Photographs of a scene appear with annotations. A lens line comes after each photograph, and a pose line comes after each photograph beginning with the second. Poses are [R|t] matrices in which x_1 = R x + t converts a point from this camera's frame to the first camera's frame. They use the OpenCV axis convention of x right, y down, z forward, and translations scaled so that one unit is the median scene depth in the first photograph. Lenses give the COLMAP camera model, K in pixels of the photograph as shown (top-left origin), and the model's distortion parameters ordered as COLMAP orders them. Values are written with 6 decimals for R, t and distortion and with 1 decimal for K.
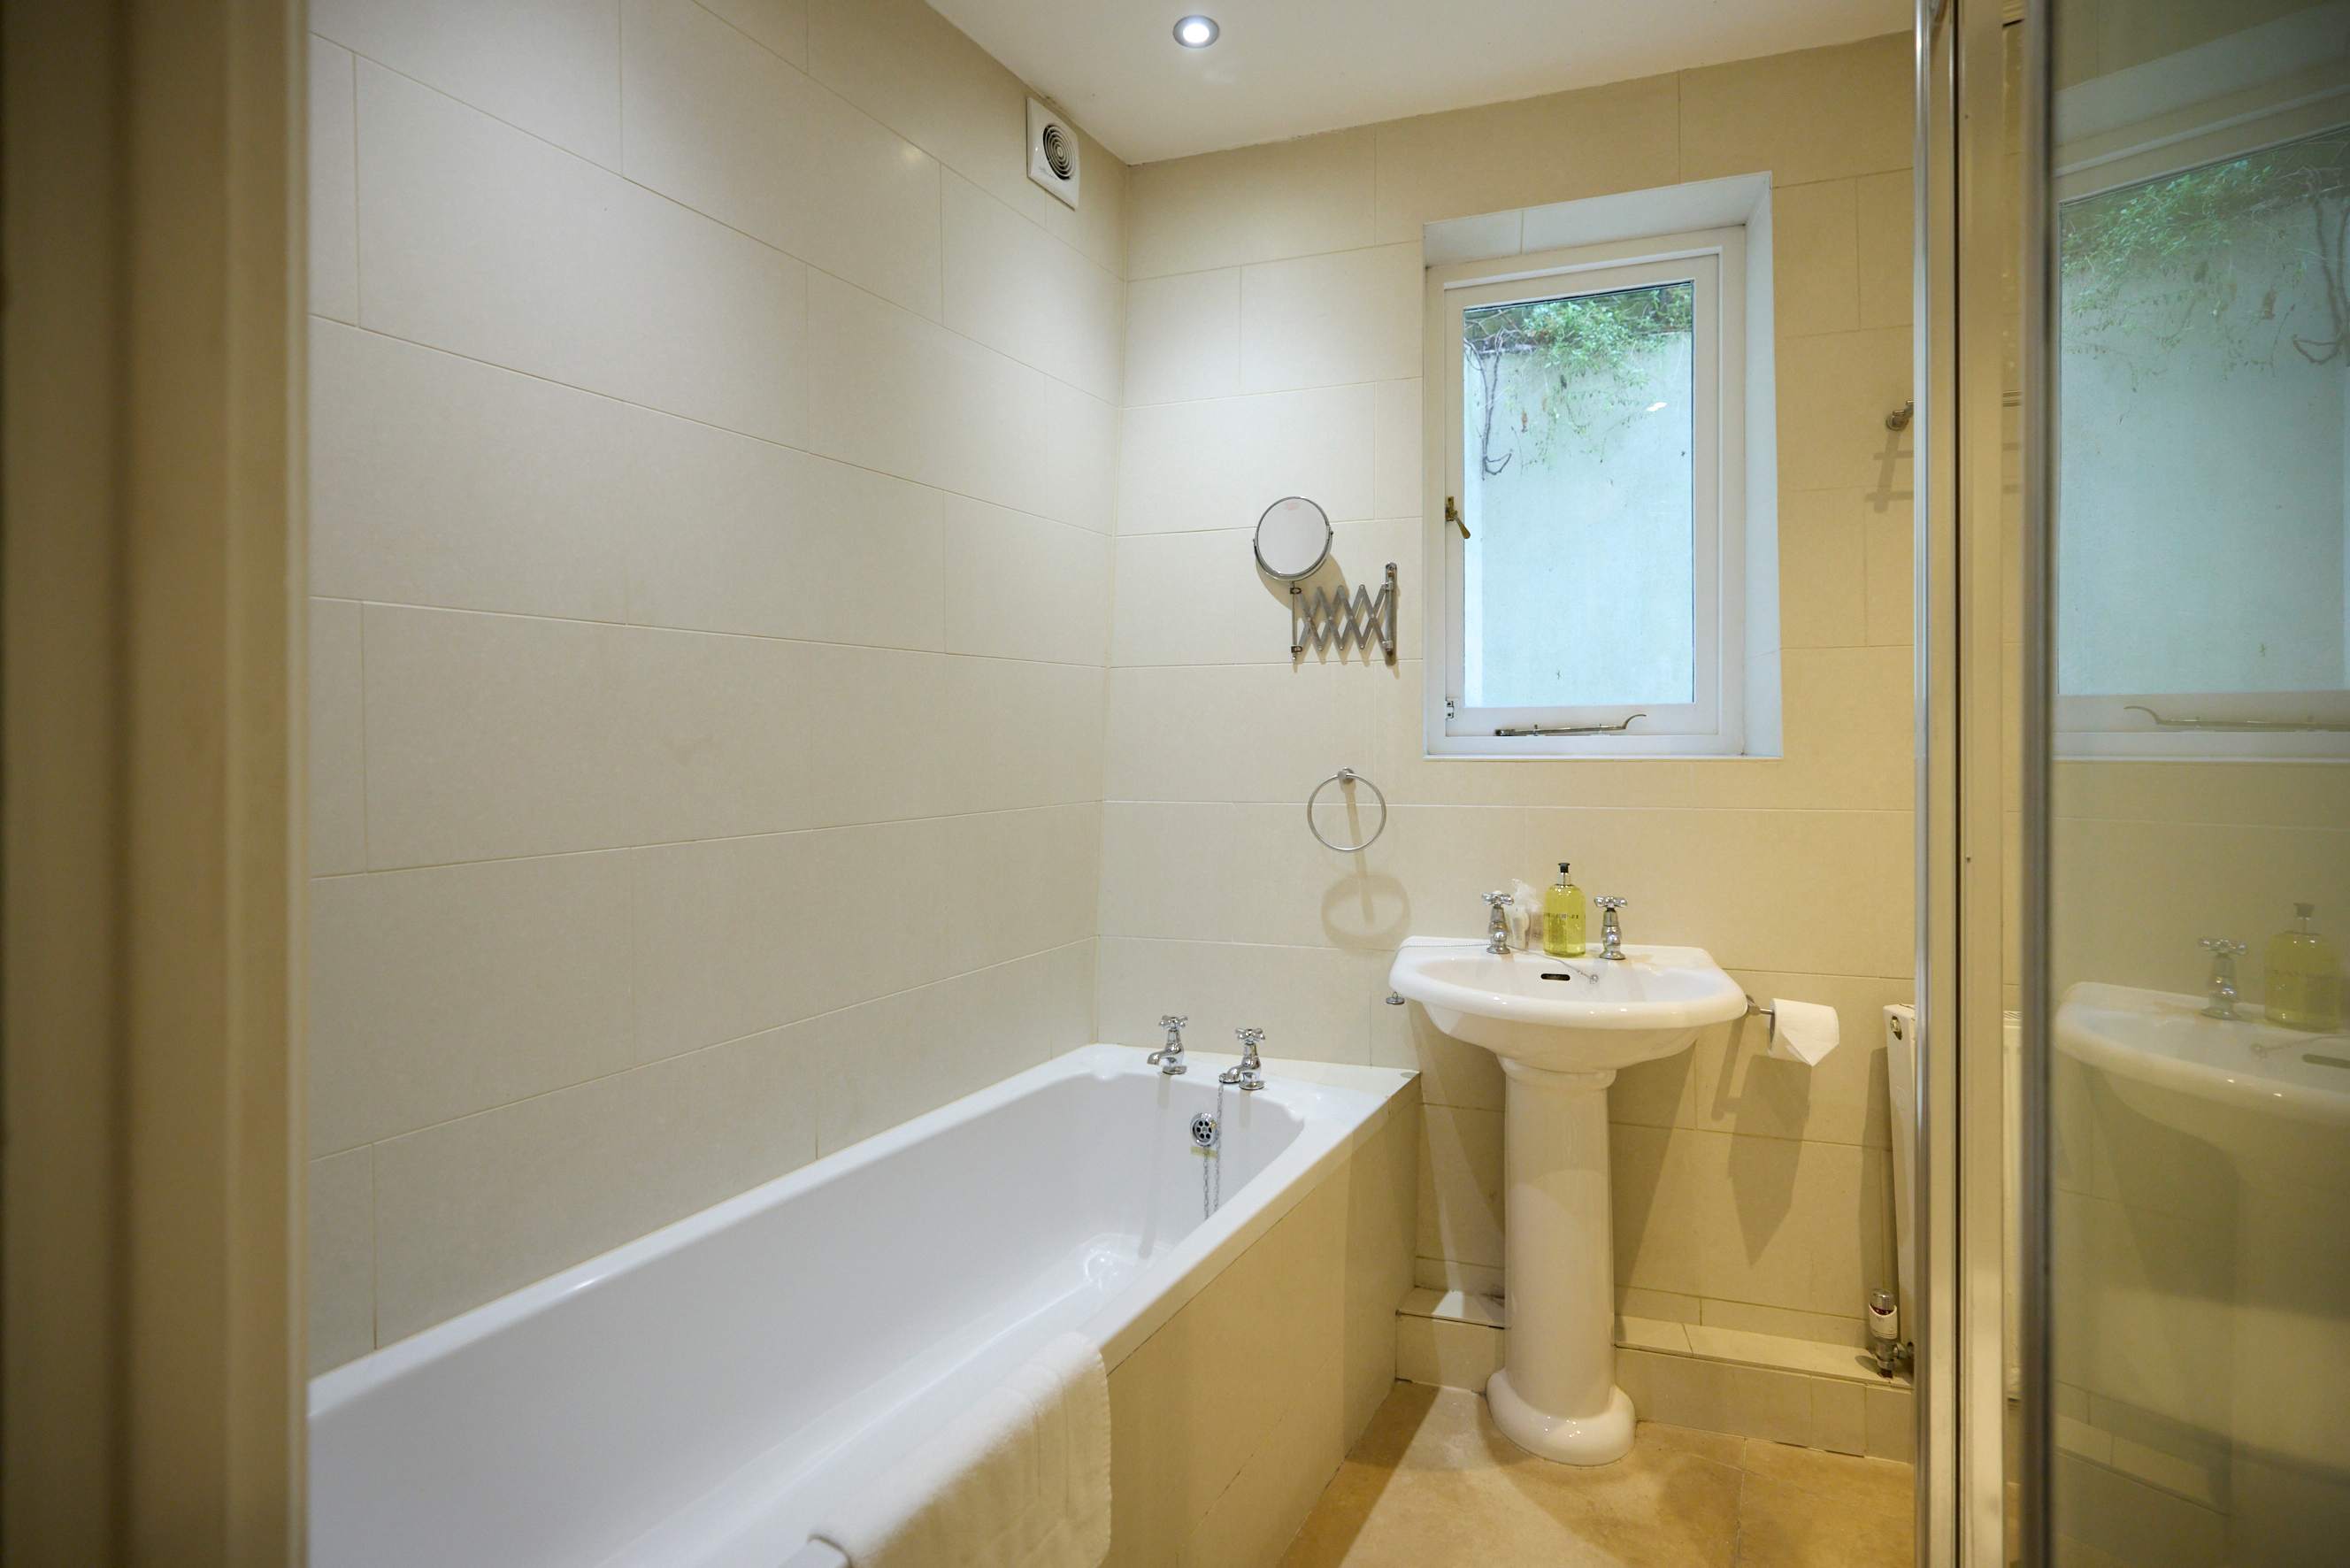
lens RADIAL K [[1029.0, 0, 1173.3], [0, 1029.0, 763.7], [0, 0, 1]] dist [0.016342, -0.005452]
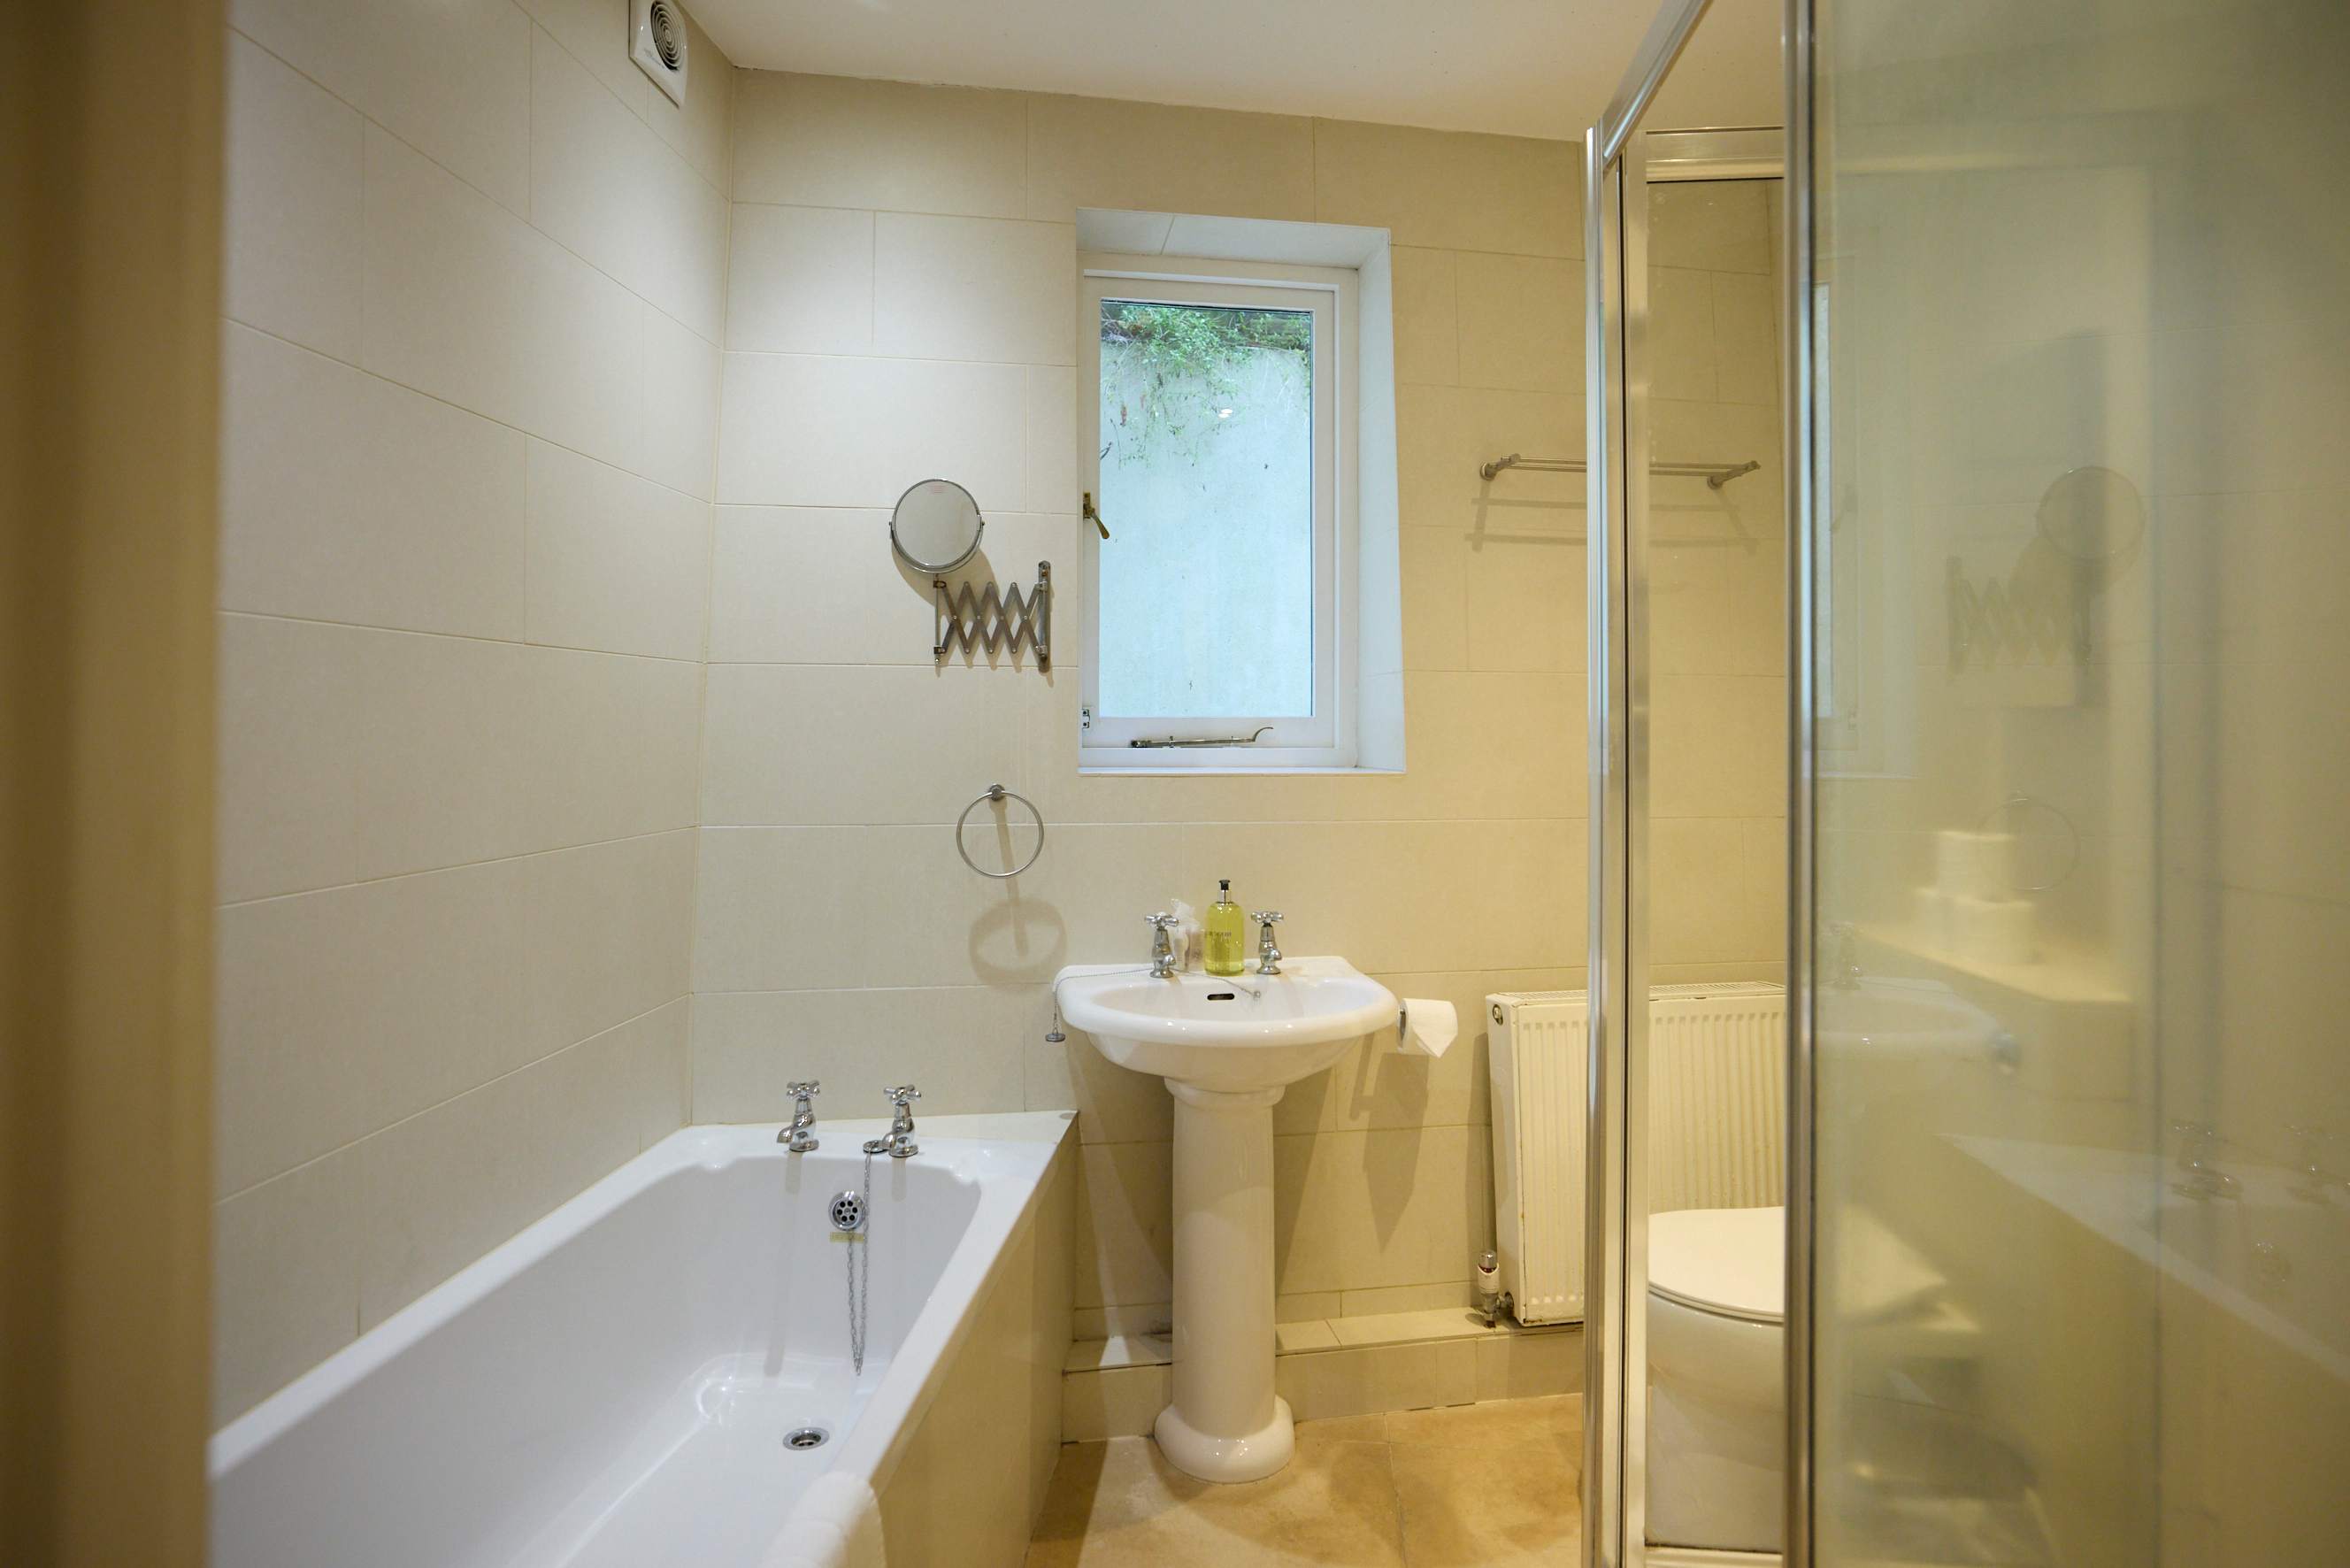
lens RADIAL K [[1167.4, 0, 1171.6], [0, 1167.4, 744.8], [0, 0, 1]] dist [-0.034713, 0.020733]
pose [[0.903908, 0.004446, 0.427704, -0.139742], [0.001956, 0.999893, -0.014528, -0.016478], [-0.427723, 0.013969, 0.903802, 0.012507]]
